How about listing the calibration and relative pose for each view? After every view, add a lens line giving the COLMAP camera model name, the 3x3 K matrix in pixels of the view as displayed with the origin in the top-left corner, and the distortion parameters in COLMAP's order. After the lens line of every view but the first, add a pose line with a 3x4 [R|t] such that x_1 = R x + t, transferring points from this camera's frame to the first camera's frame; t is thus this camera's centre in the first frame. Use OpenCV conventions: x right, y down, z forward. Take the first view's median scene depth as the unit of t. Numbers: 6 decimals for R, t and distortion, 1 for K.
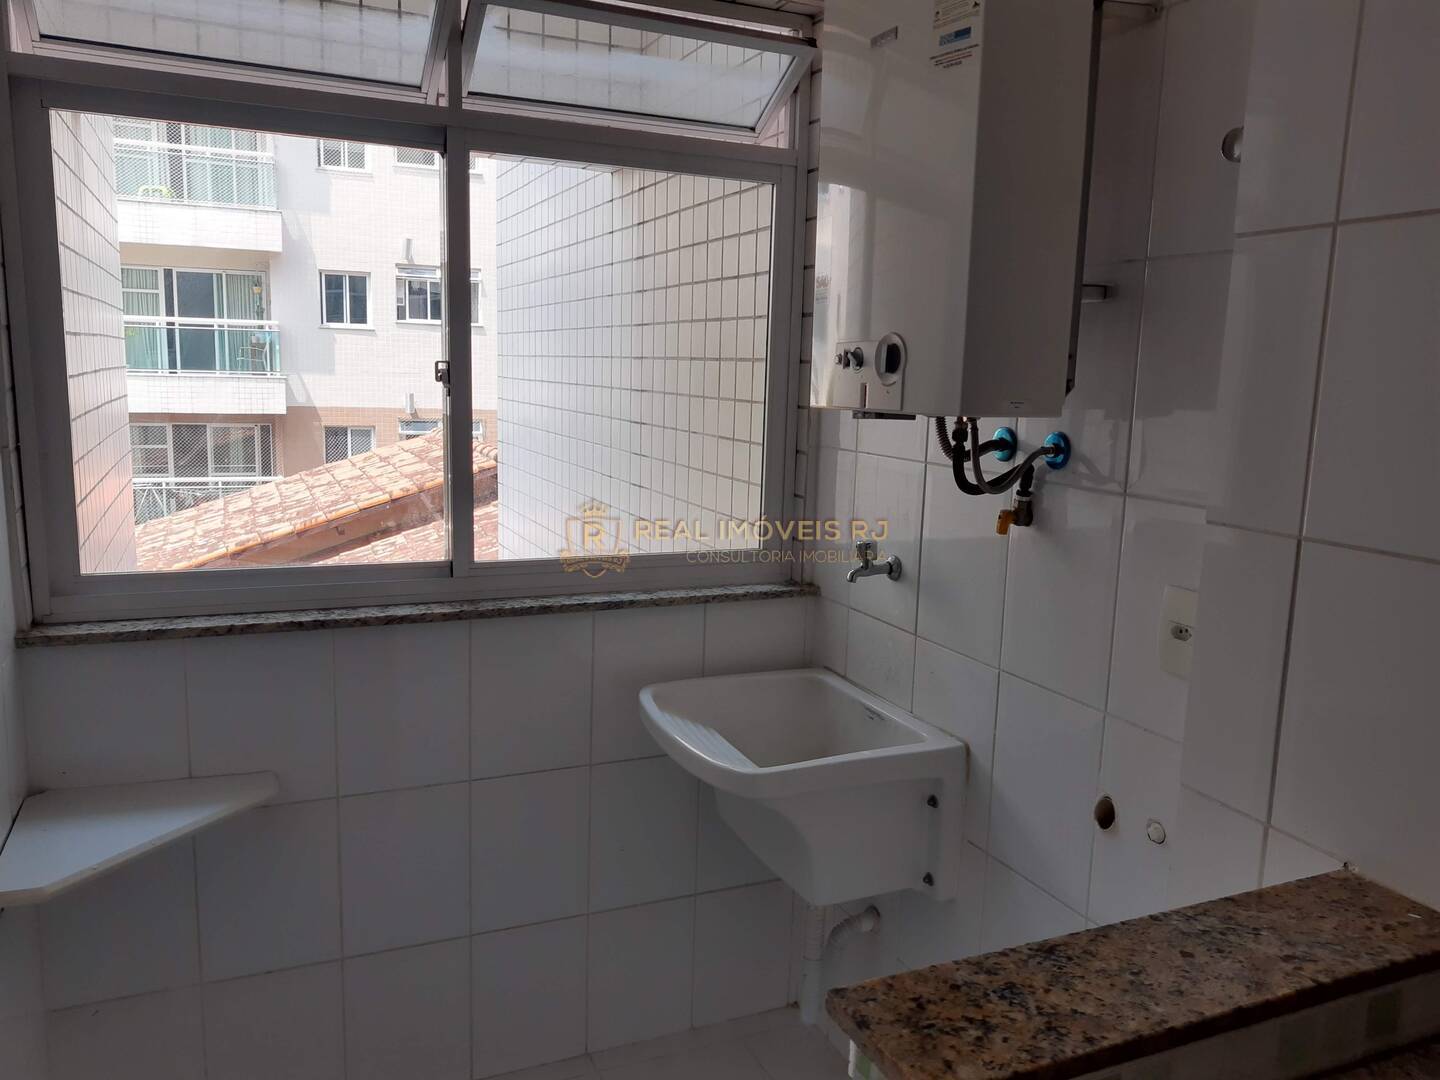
lens RADIAL K [[1115.3, 0, 721.2], [0, 1115.3, 556.8], [0, 0, 1]] dist [0.001270, -0.001802]
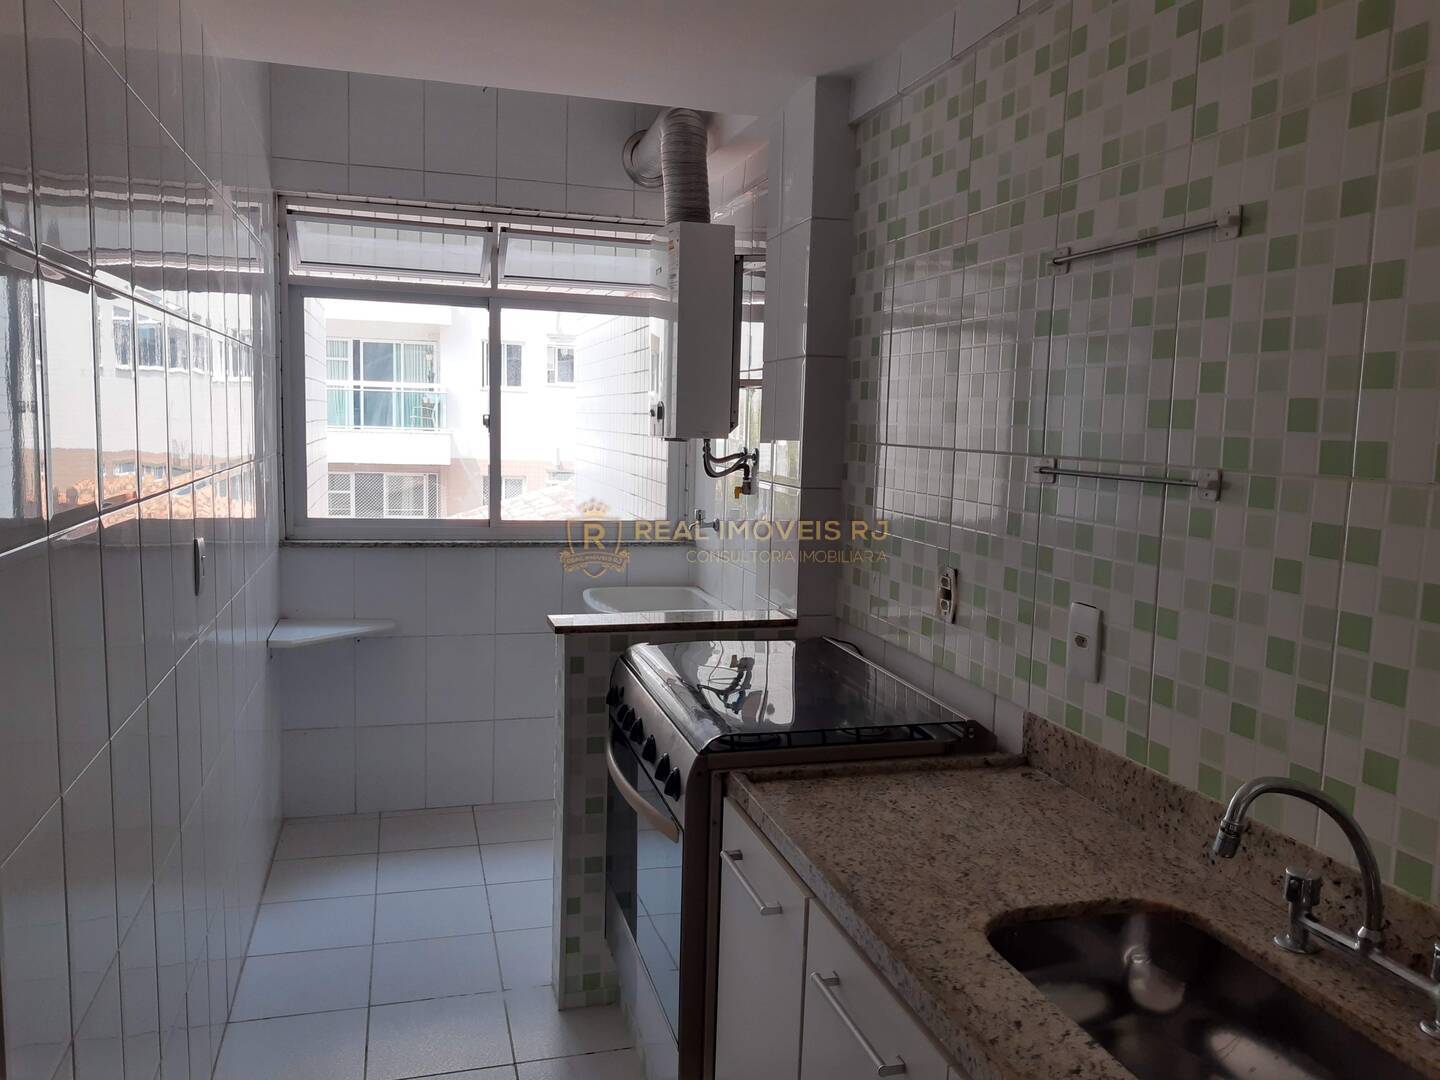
lens RADIAL K [[1097.3, 0, 716.8], [0, 1097.3, 550.5], [0, 0, 1]] dist [0.051526, -0.115473]
pose [[0.990451, 0.015428, -0.137000, 0.408724], [-0.022923, 0.998316, -0.053295, 0.151503], [0.135947, 0.055927, 0.989136, -0.816909]]
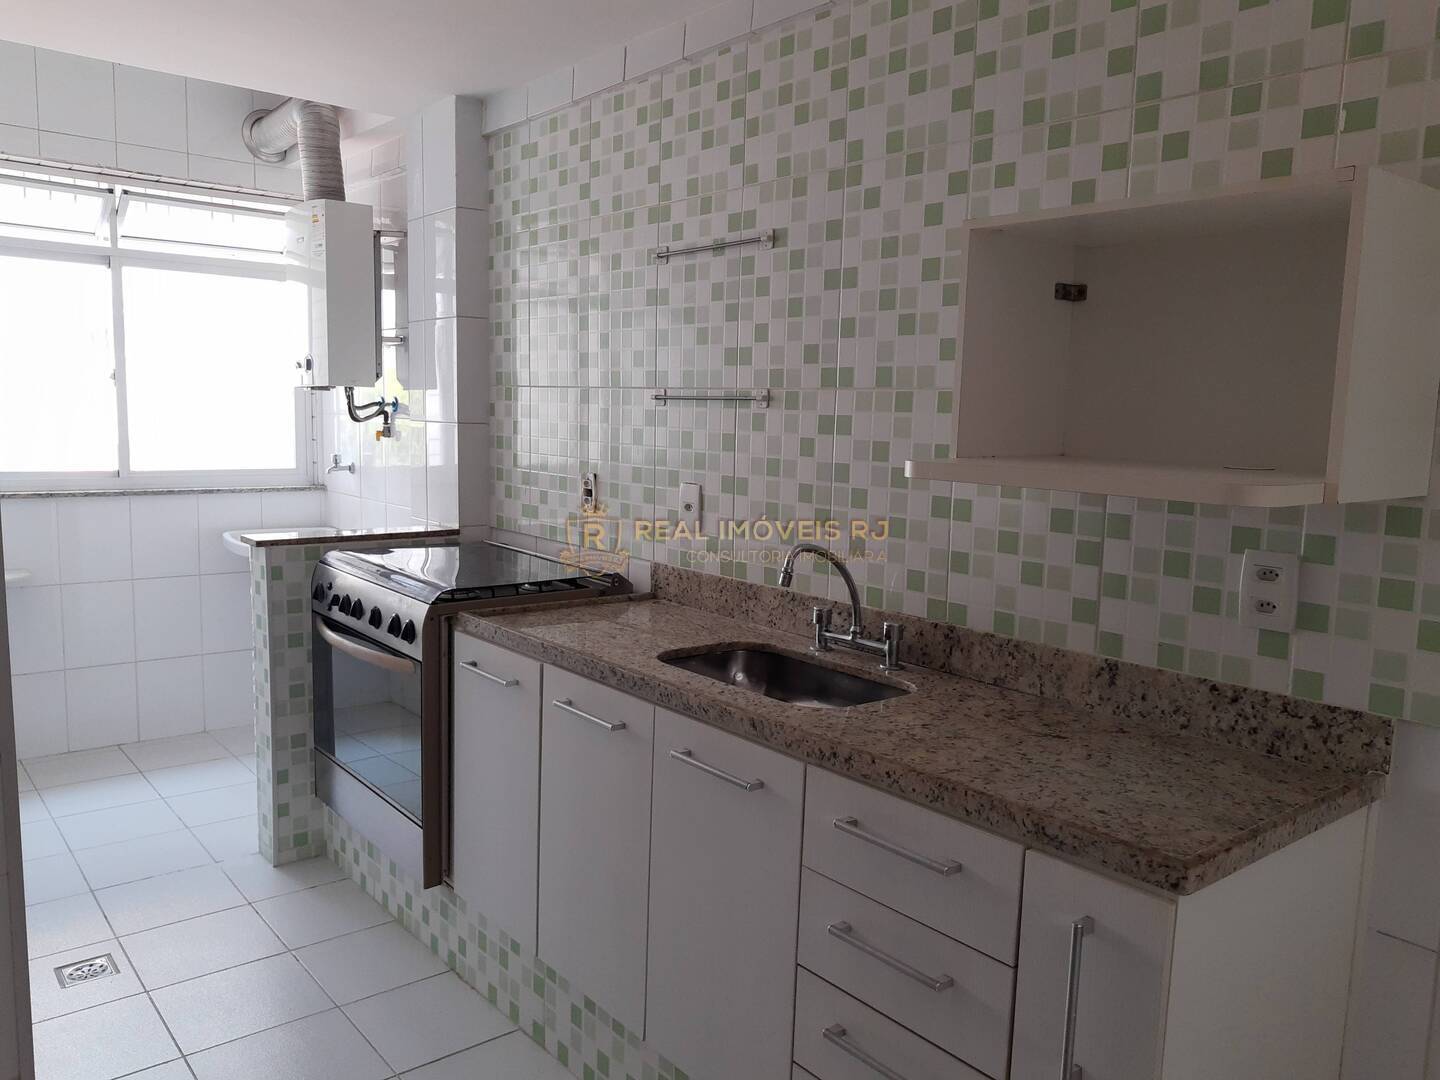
lens RADIAL K [[1097.3, 0, 716.8], [0, 1097.3, 550.5], [0, 0, 1]] dist [0.051526, -0.115473]
pose [[0.964260, -0.037635, 0.262269, 0.267797], [0.046296, 0.998565, -0.026918, 0.253458], [-0.260880, 0.038098, 0.964619, -1.176493]]
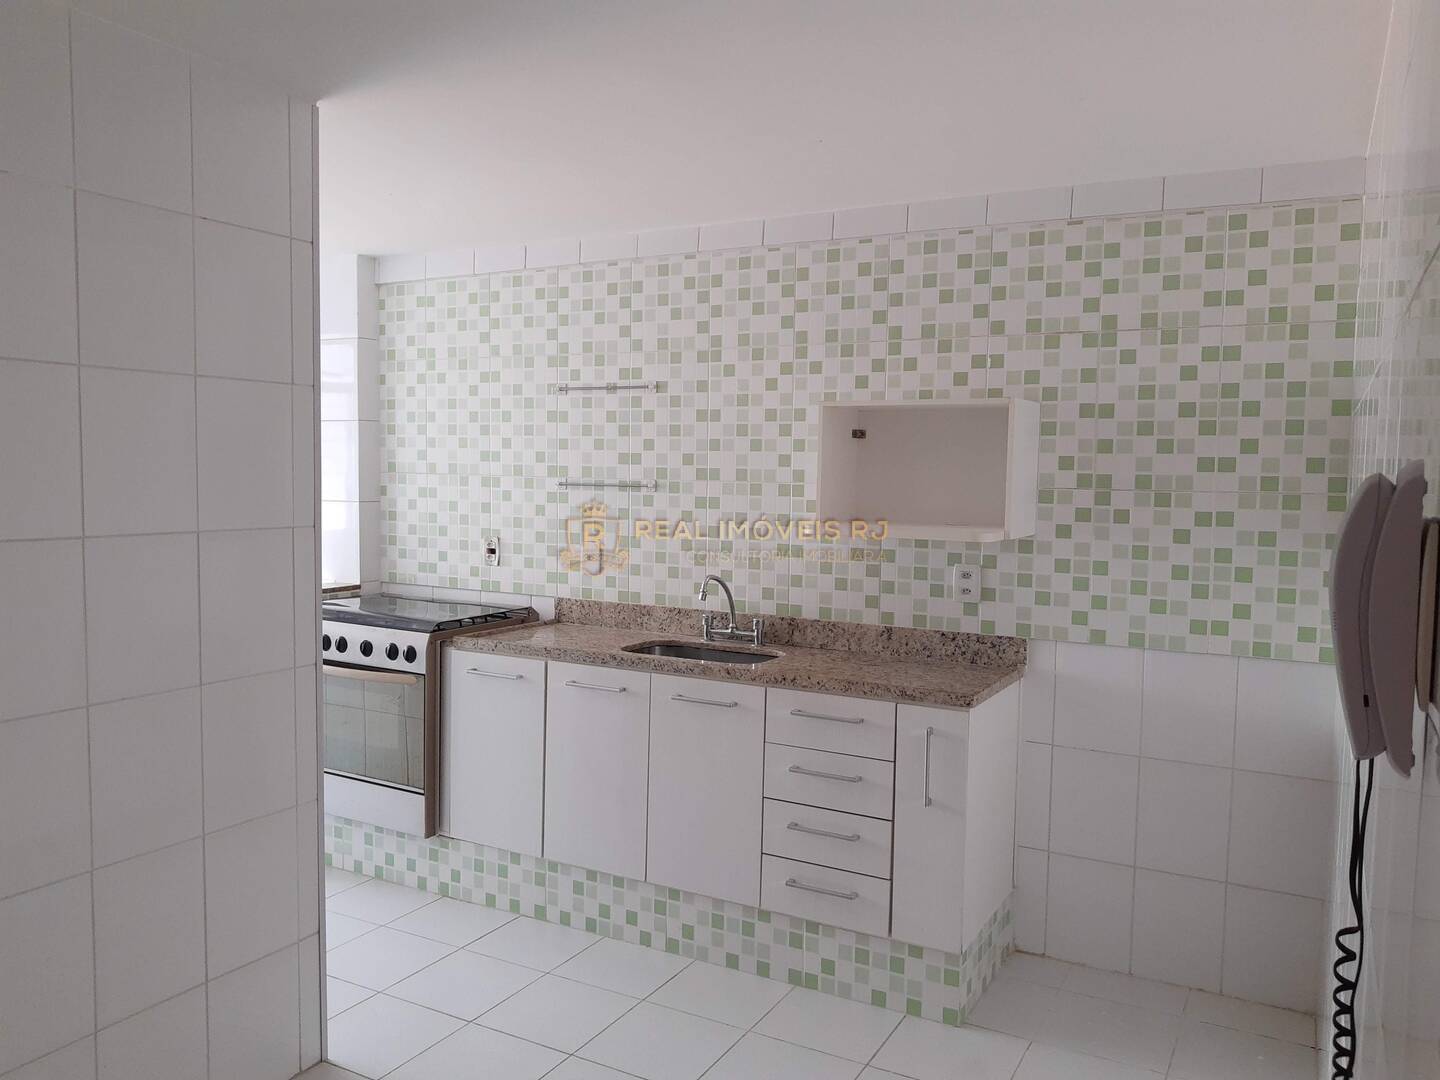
lens RADIAL K [[1079.5, 0, 727.4], [0, 1079.5, 549.6], [0, 0, 1]] dist [0.100937, -0.214428]
pose [[0.790949, -0.057392, 0.609185, -0.362498], [0.108106, 0.993037, -0.046808, 0.266039], [-0.602256, 0.102879, 0.791646, -1.553993]]
